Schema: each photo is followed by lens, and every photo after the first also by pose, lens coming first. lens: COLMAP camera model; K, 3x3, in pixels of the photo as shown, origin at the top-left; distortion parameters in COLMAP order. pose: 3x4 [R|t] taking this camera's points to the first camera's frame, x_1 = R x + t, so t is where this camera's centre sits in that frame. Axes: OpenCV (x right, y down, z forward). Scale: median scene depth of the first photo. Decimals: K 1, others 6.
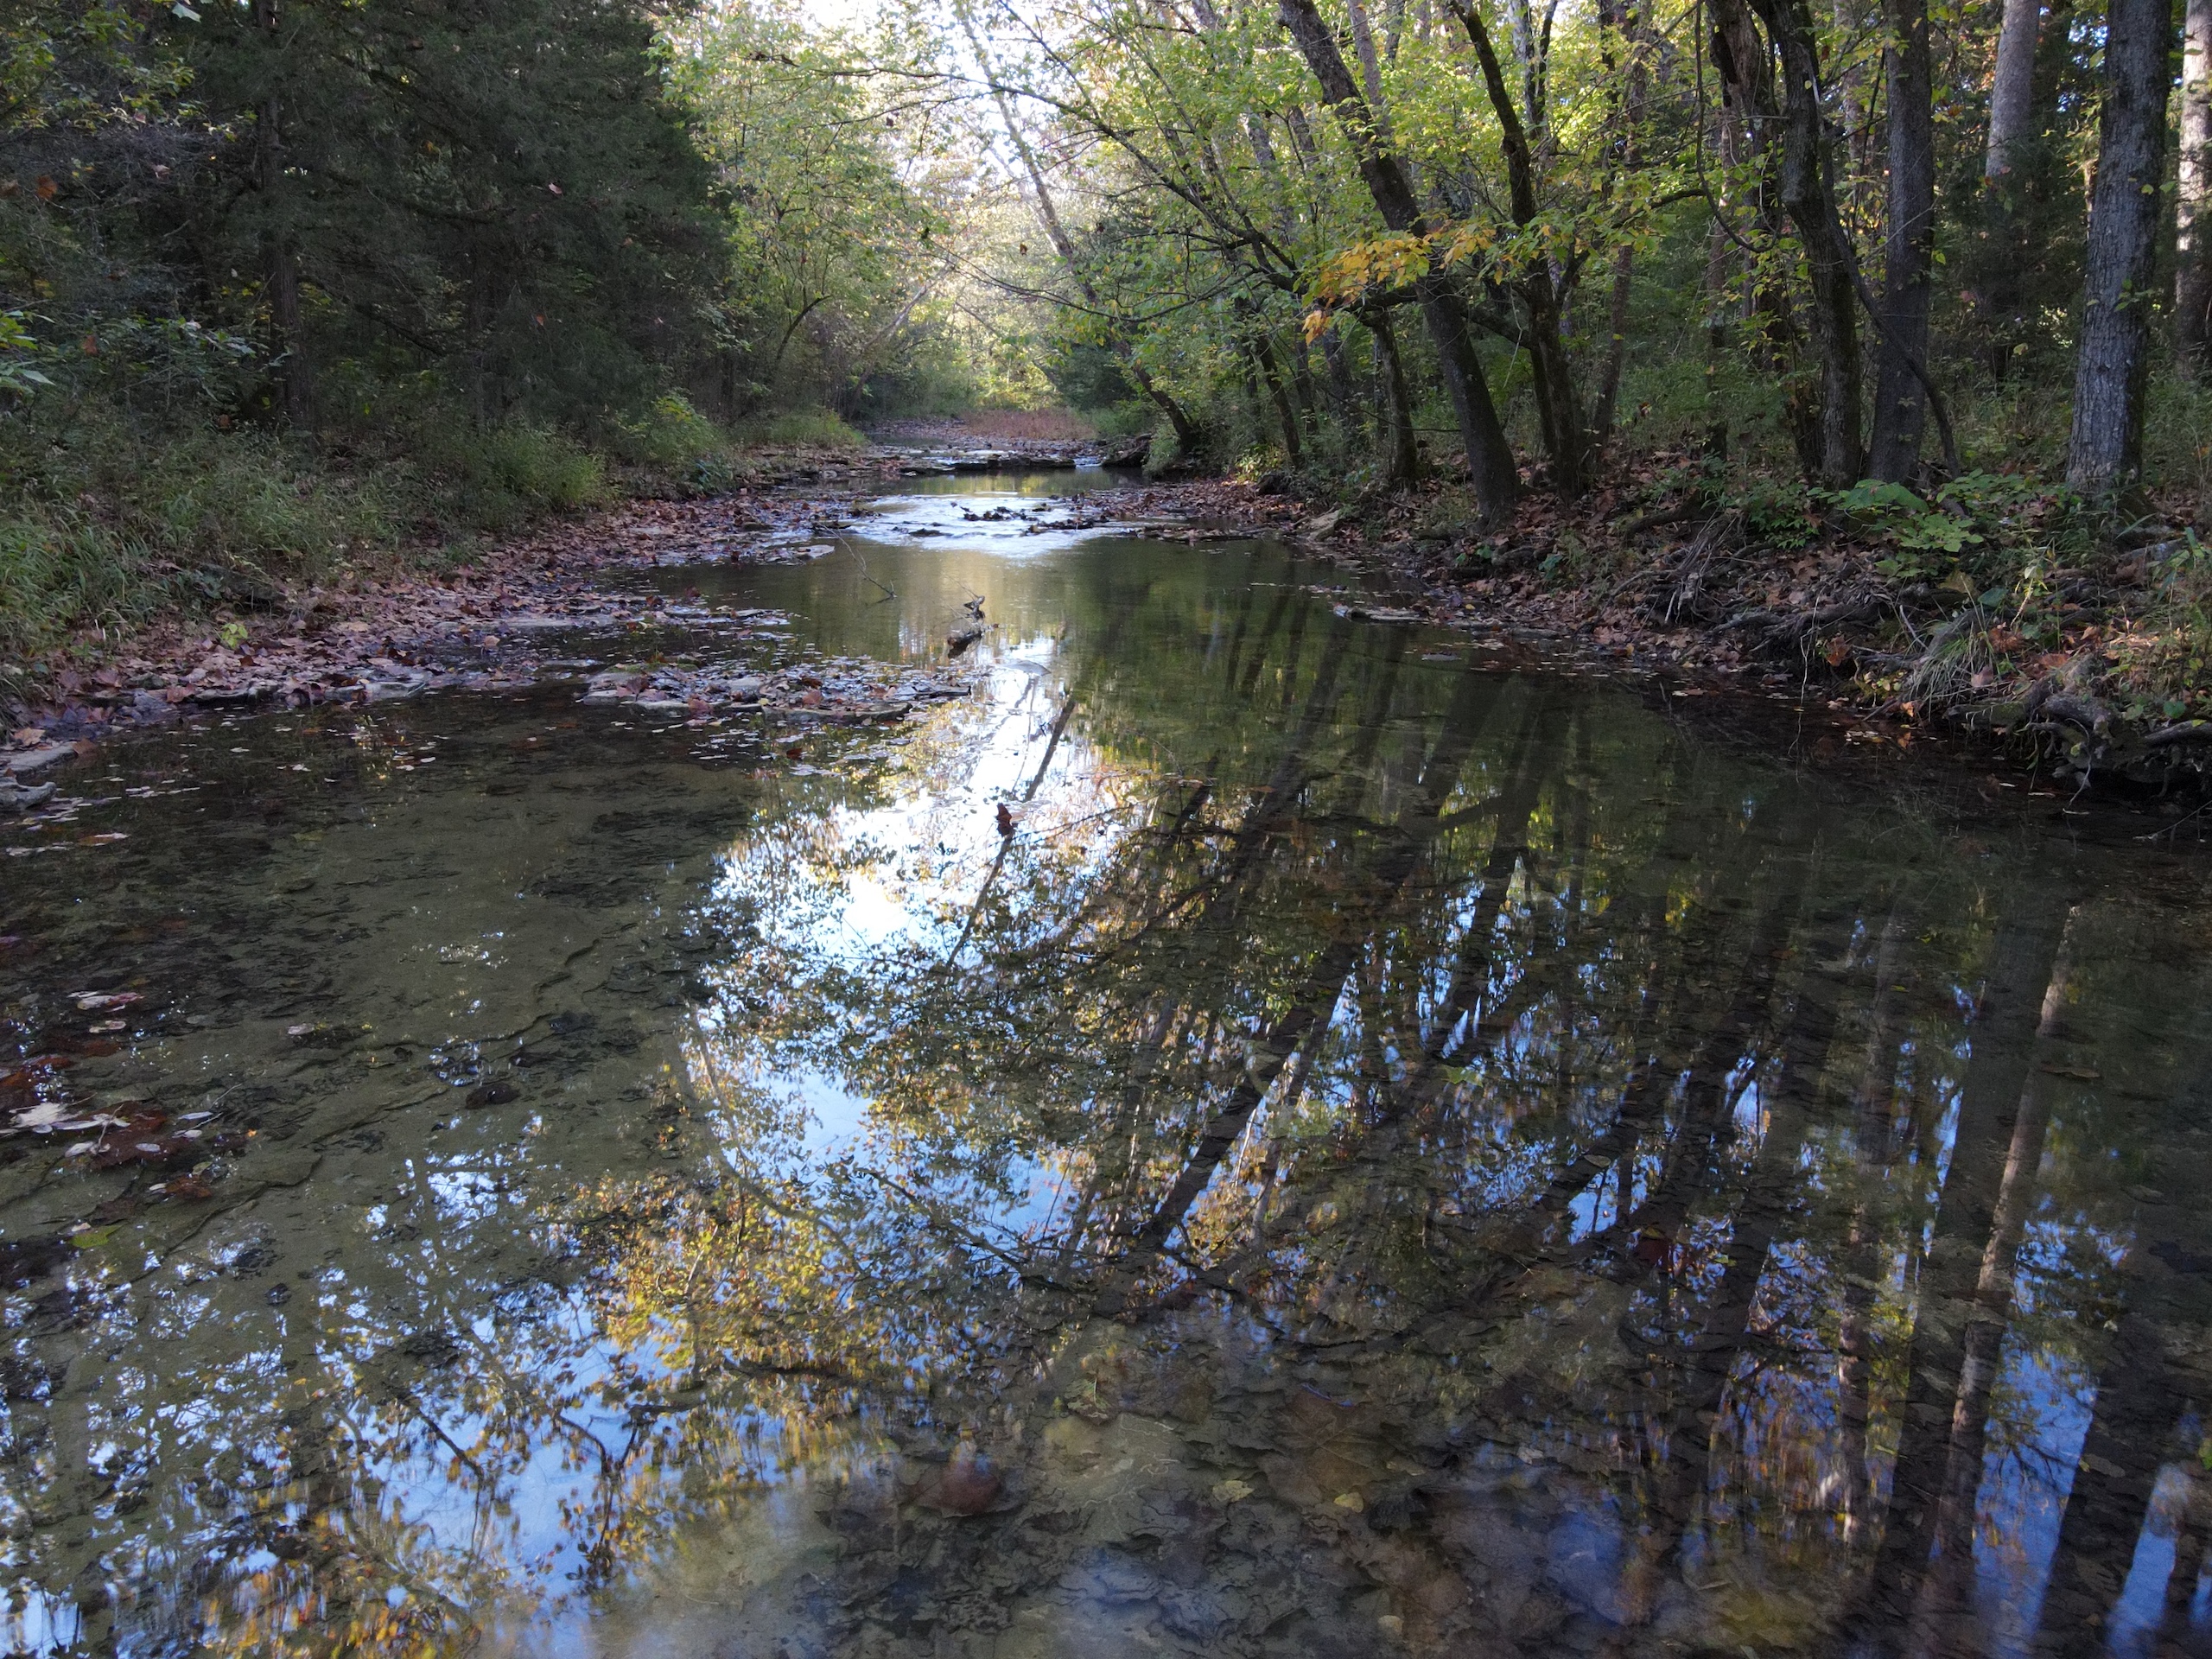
lens RADIAL K [[1625.6, 0, 1098.4], [0, 1625.6, 829.8], [0, 0, 1]] dist [0.013507, 0.011625]
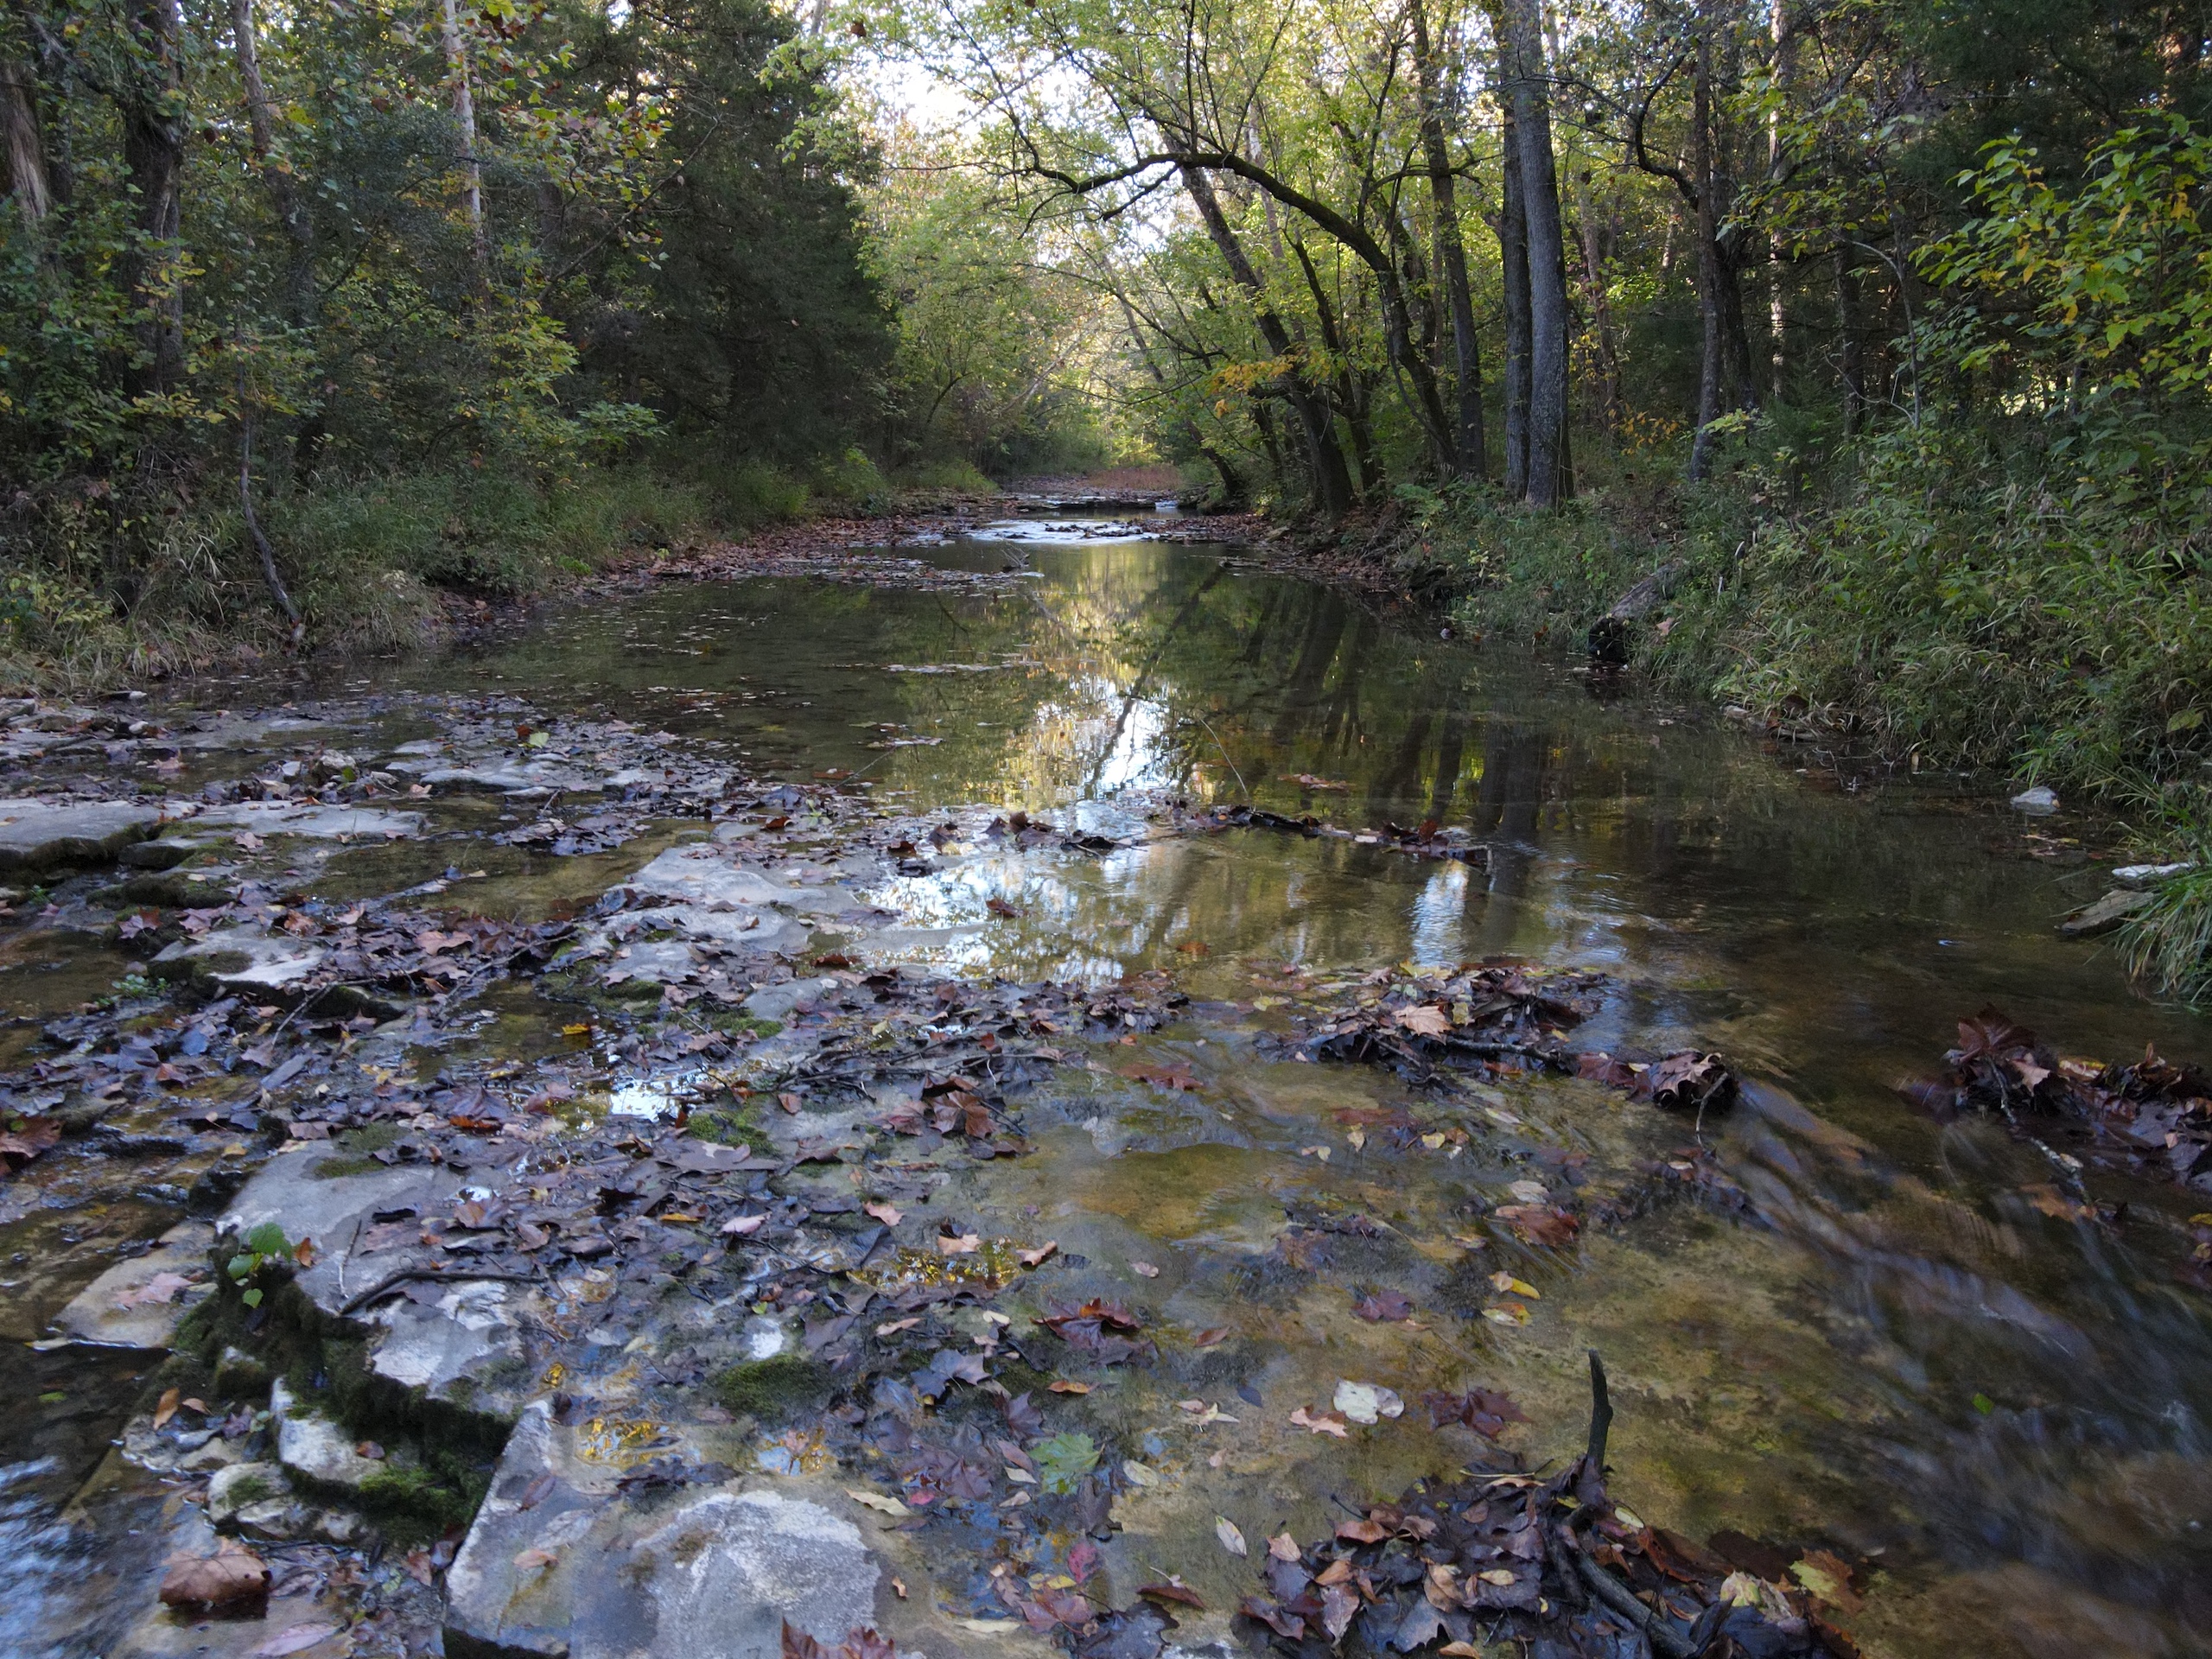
lens RADIAL K [[1642.7, 0, 1103.9], [0, 1642.7, 821.0], [0, 0, 1]] dist [-0.007489, 0.049156]
pose [[0.996324, 0.025267, -0.081854, 0.059033], [-0.028809, 0.998686, -0.042379, 0.080097], [0.080676, 0.044582, 0.995743, -0.281594]]
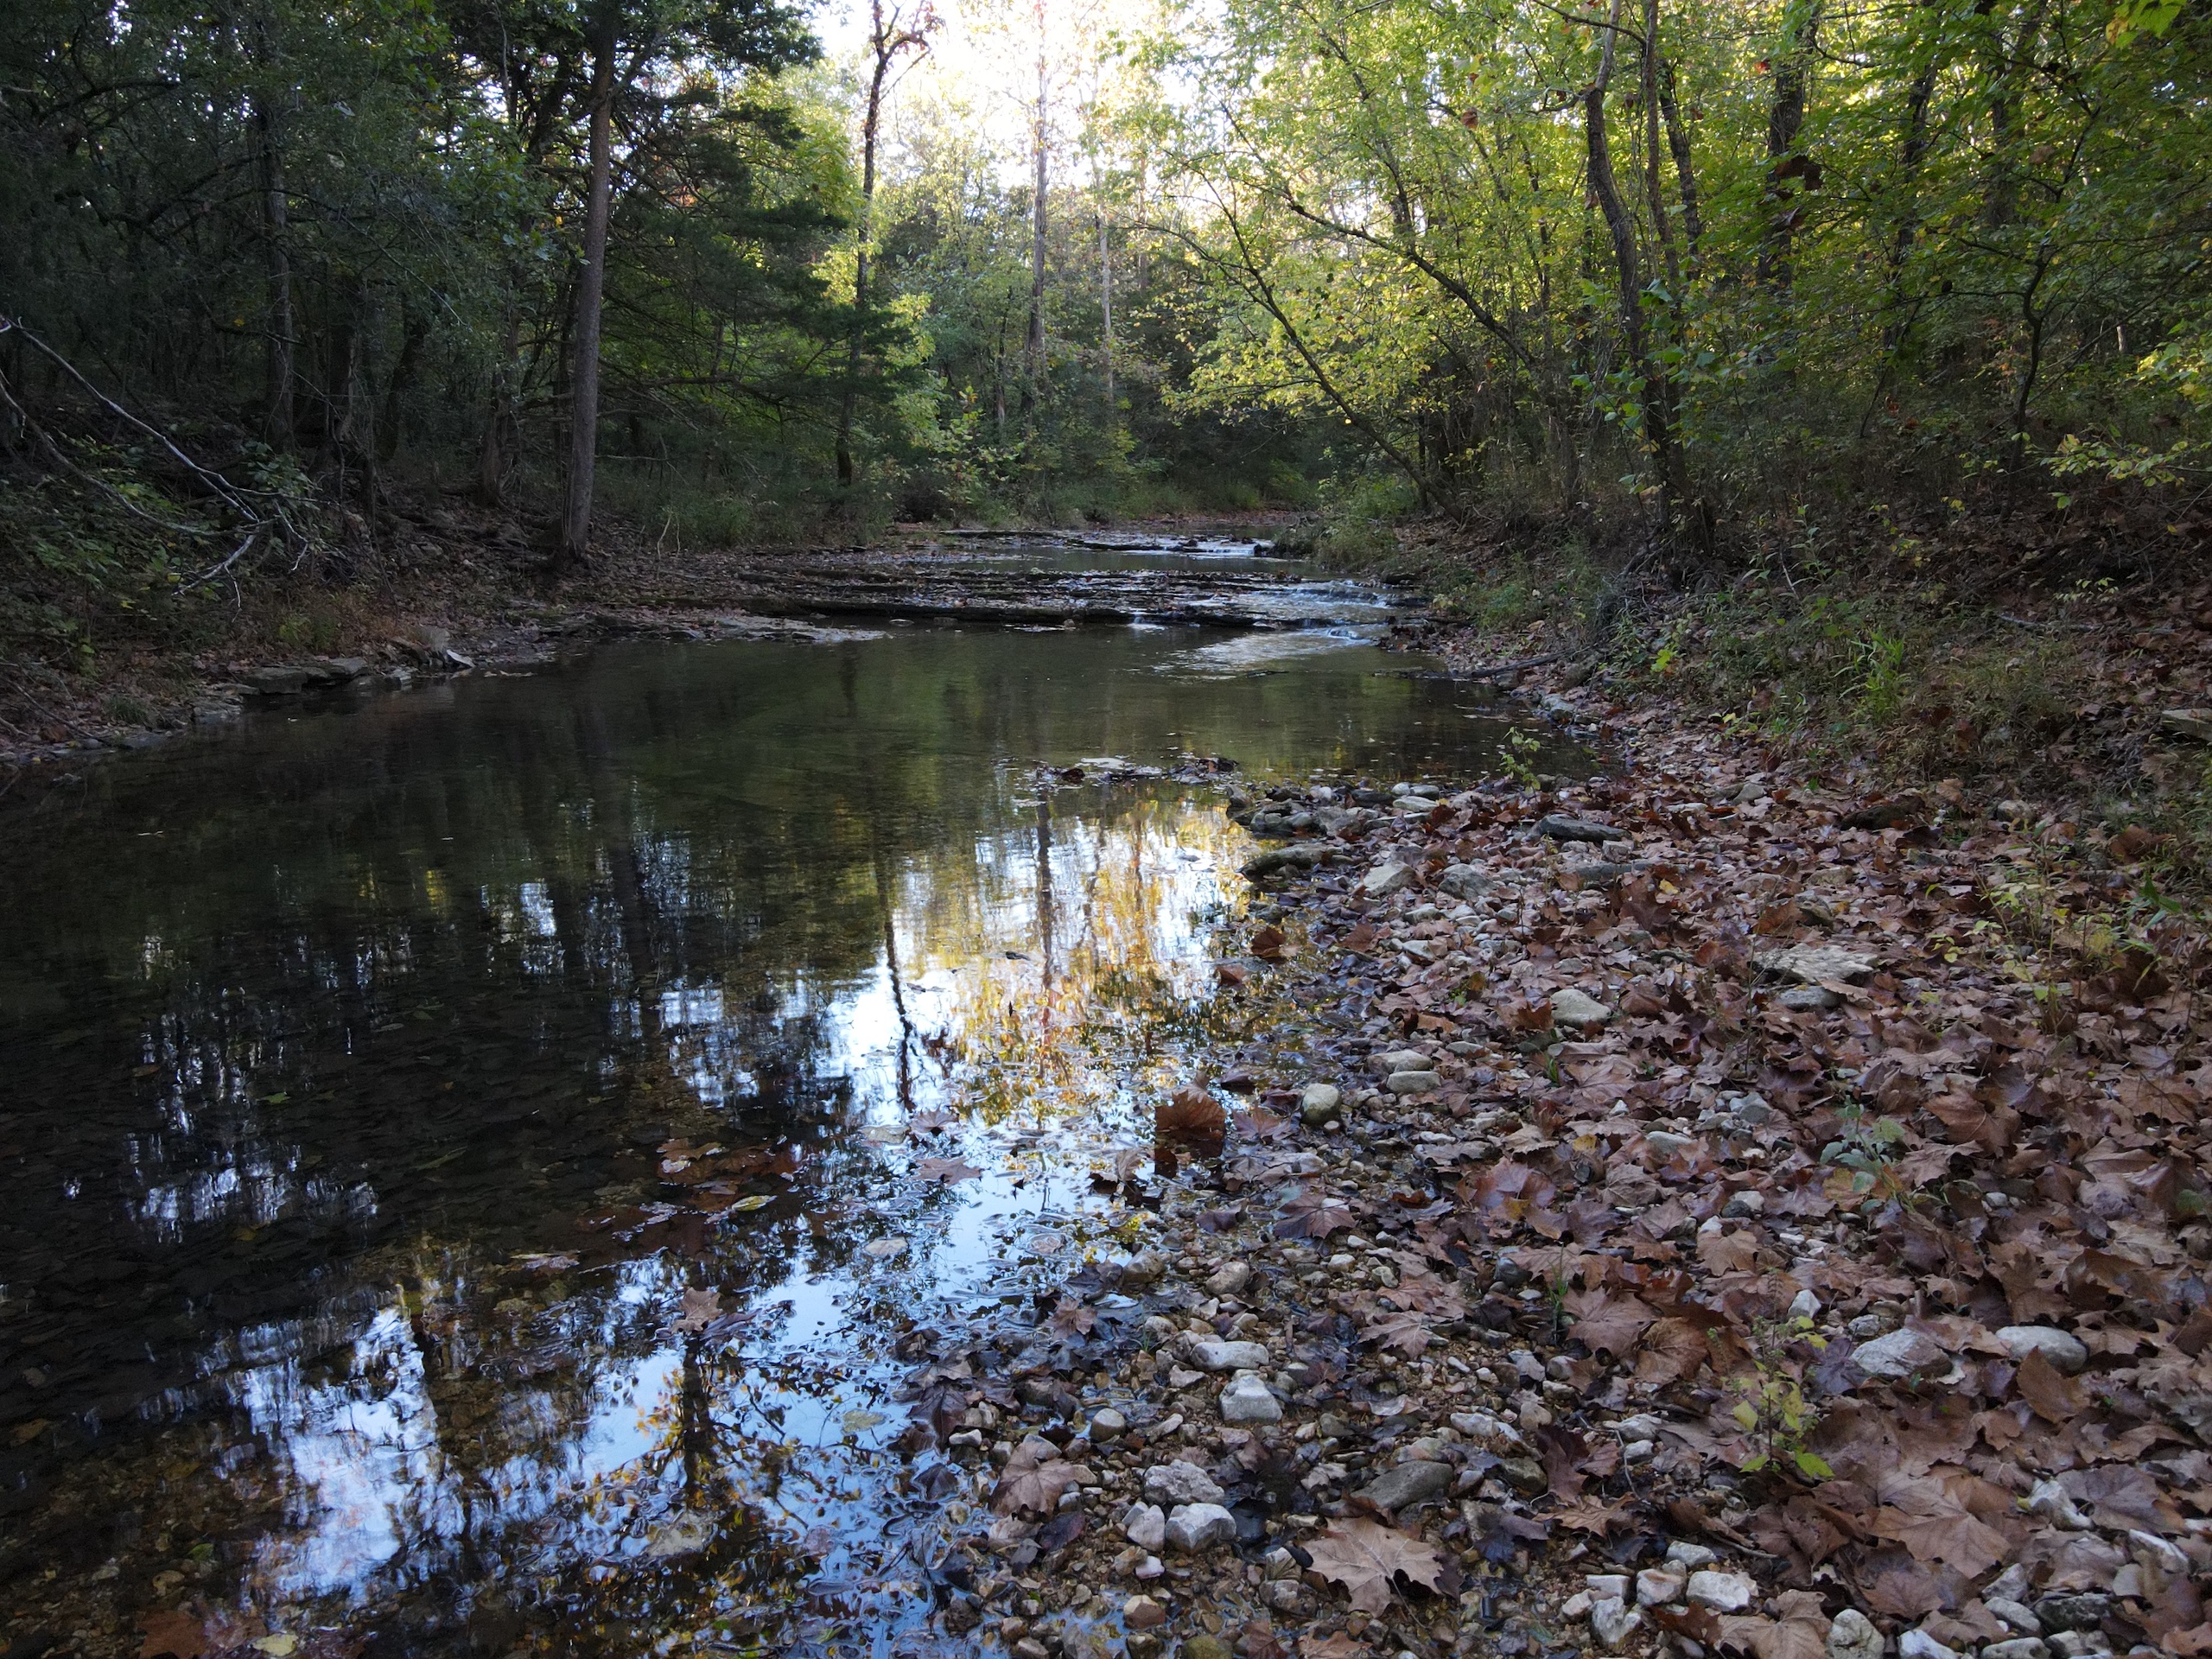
lens RADIAL K [[1625.6, 0, 1098.4], [0, 1625.6, 829.8], [0, 0, 1]] dist [0.013507, 0.011625]
pose [[0.894404, 0.087432, -0.438630, 0.472905], [-0.108915, 0.993761, -0.024003, 0.292270], [0.433795, 0.069242, 0.898347, -1.058169]]
